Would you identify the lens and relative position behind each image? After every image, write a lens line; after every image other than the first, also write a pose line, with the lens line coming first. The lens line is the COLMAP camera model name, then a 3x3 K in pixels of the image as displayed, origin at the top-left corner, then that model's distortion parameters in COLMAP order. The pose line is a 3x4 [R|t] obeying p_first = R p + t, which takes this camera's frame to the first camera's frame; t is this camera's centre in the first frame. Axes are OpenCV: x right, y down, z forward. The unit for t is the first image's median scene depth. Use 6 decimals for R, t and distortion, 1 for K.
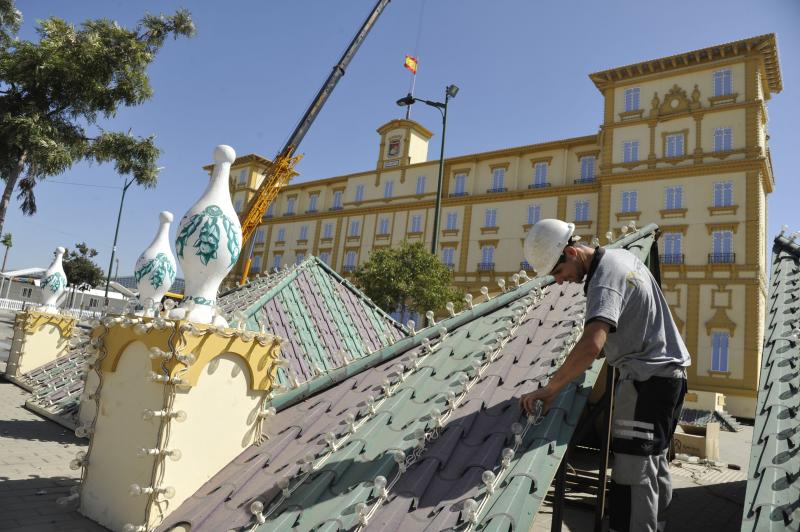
lens RADIAL K [[549.8, 0, 398.7], [0, 549.8, 266.6], [0, 0, 1]] dist [-0.114879, 0.066087]
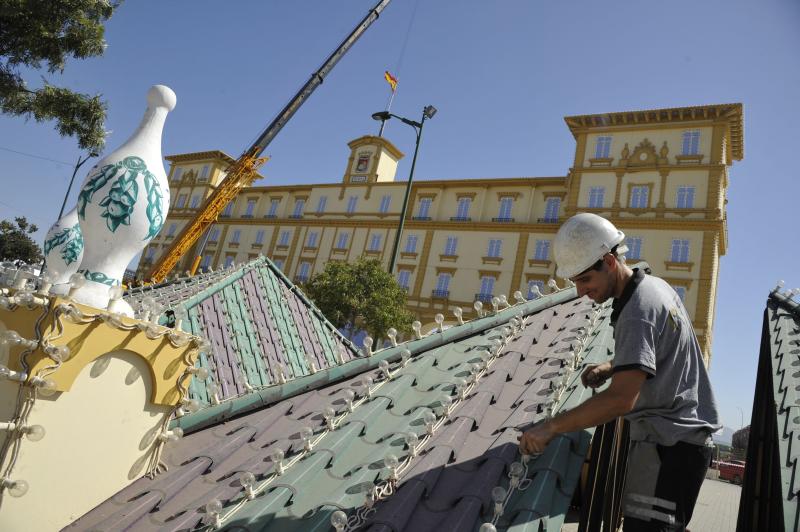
lens RADIAL K [[549.8, 0, 398.7], [0, 549.8, 266.6], [0, 0, 1]] dist [-0.114879, 0.066087]
pose [[0.989009, 0.123869, 0.080729, -0.001551], [-0.120729, 0.991767, -0.042700, 0.002850], [-0.085353, 0.032485, 0.995821, 0.021814]]
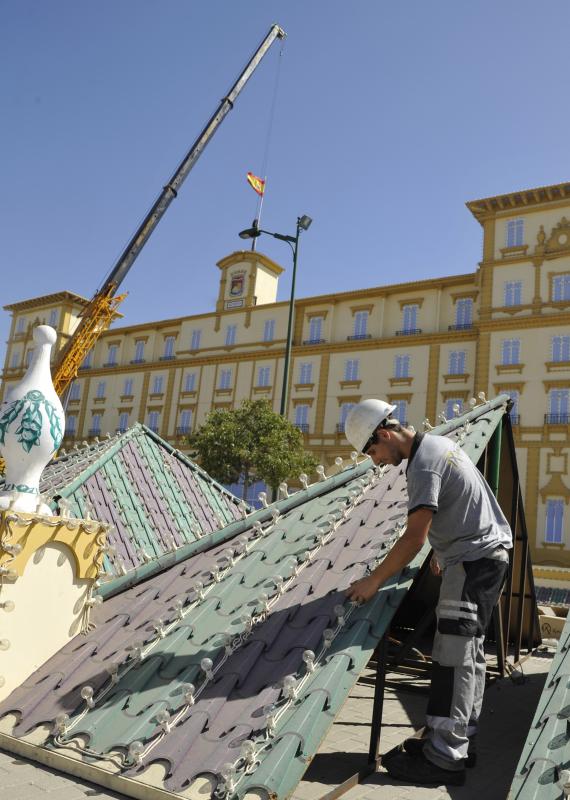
lens RADIAL K [[663.2, 0, 297.1], [0, 663.2, 443.1], [0, 0, 1]] dist [-0.116829, 0.053878]
pose [[0.996927, -0.007132, 0.078016, 0.003476], [0.005031, 0.999620, 0.027091, -0.004692], [-0.078180, -0.026615, 0.996584, -0.020045]]
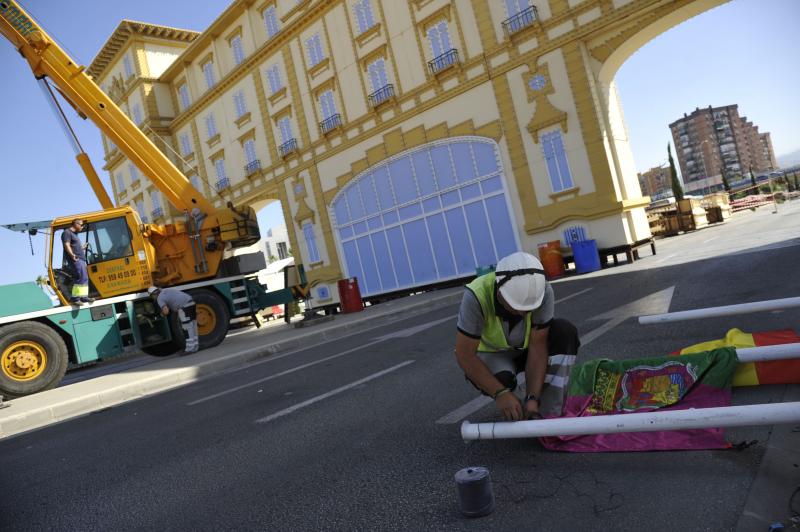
lens RADIAL K [[547.0, 0, 401.7], [0, 547.0, 270.4], [0, 0, 1]] dist [-0.112025, 0.056640]
pose [[0.939050, -0.337663, -0.064568, -0.056995], [0.343704, 0.926102, 0.155574, 0.109172], [0.007265, -0.168285, 0.985712, 0.645254]]
